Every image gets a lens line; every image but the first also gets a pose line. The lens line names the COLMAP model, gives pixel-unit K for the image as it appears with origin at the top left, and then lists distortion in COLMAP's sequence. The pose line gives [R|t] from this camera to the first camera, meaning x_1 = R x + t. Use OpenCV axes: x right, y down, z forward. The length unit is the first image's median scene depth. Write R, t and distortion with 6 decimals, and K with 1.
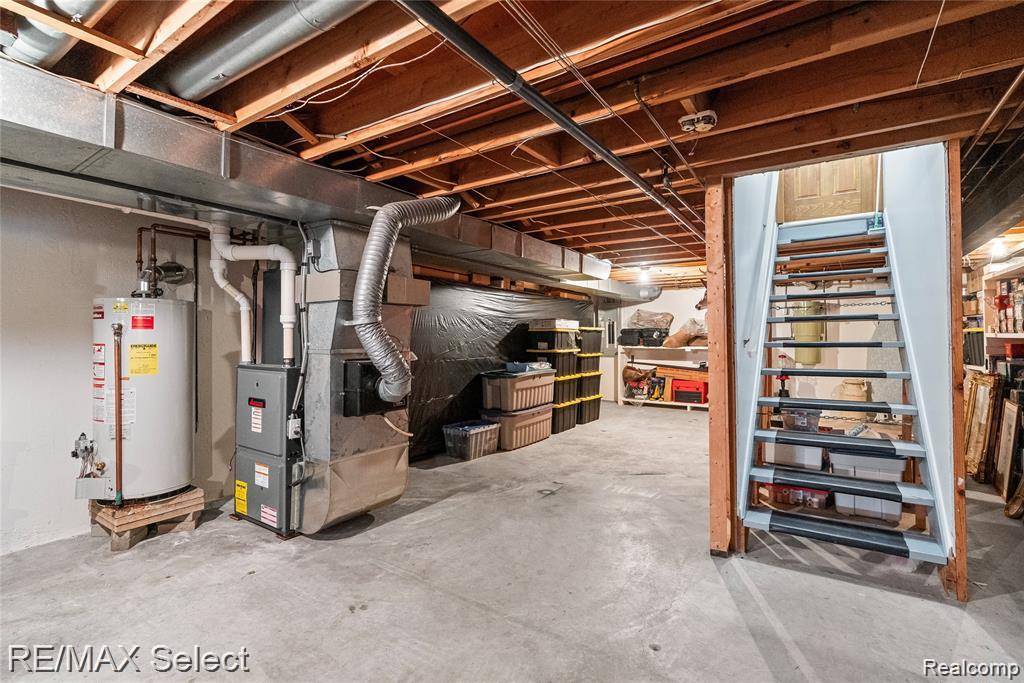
lens RADIAL K [[479.7, 0, 537.1], [0, 479.7, 328.1], [0, 0, 1]] dist [-0.006649, 0.000173]
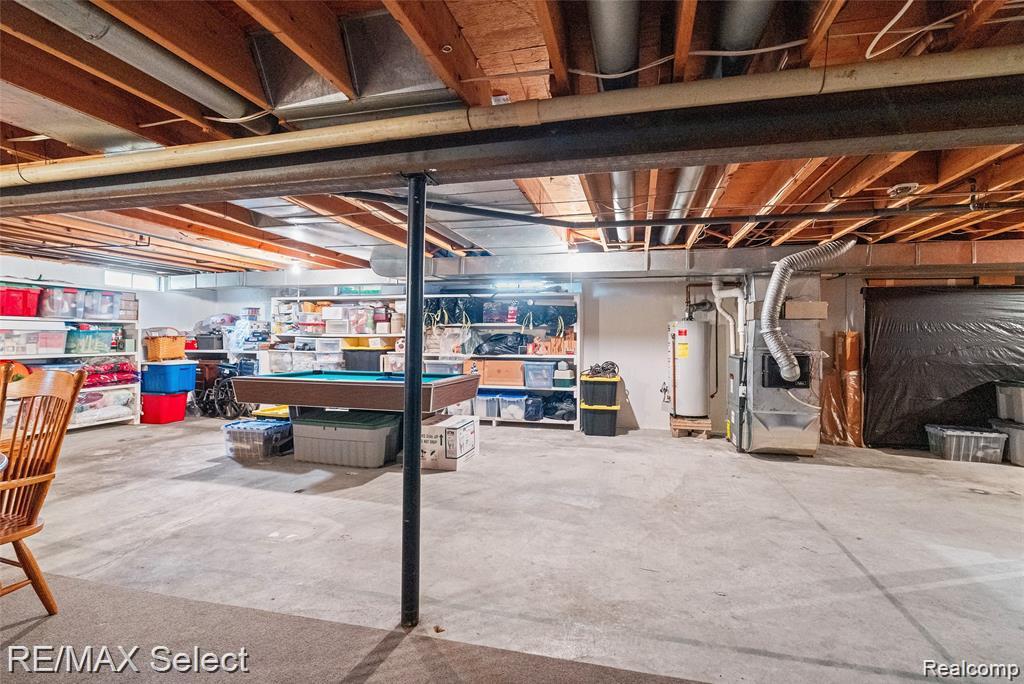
lens RADIAL K [[479.7, 0, 521.9], [0, 479.7, 339.2], [0, 0, 1]] dist [-0.006649, 0.000173]
pose [[0.343220, 0.004629, -0.939244, 0.893138], [0.009778, 0.999916, 0.008501, -0.007546], [0.939204, -0.012102, 0.343146, -0.384301]]
